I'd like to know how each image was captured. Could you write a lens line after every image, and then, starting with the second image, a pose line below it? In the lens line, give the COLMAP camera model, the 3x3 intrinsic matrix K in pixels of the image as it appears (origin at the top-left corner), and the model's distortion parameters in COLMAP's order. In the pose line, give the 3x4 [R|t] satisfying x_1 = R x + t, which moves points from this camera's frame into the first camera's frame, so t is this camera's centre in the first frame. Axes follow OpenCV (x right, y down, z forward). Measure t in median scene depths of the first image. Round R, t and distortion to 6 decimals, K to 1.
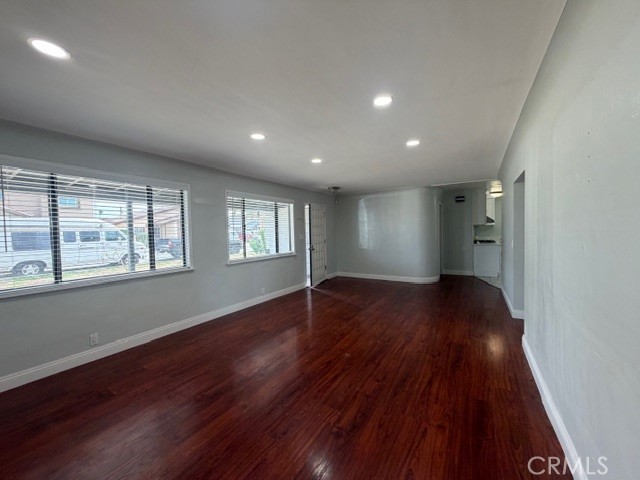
lens RADIAL K [[254.5, 0, 320.0], [0, 254.5, 240.0], [0, 0, 1]] dist [0.001297, -0.000114]
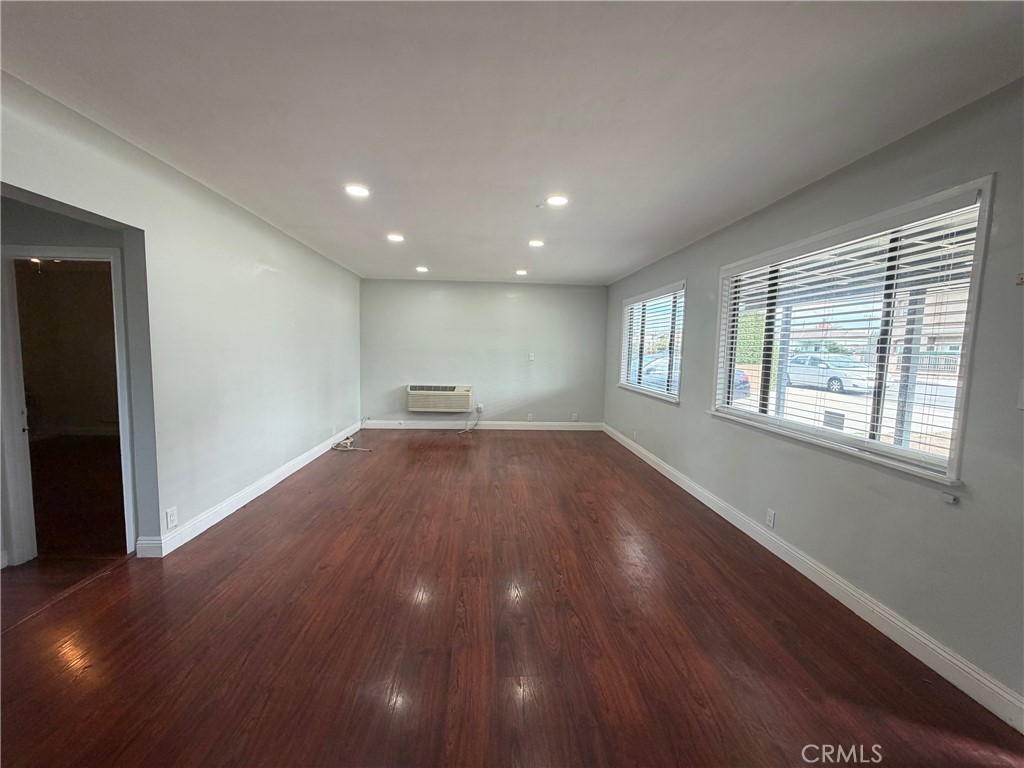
lens RADIAL K [[407.2, 0, 512.0], [0, 407.2, 384.0], [0, 0, 1]] dist [0.001297, -0.000114]
pose [[-0.820620, 0.054981, -0.568823, 0.544465], [-0.017860, 0.992408, 0.121689, -0.067157], [0.571195, 0.110020, -0.813408, 1.740084]]
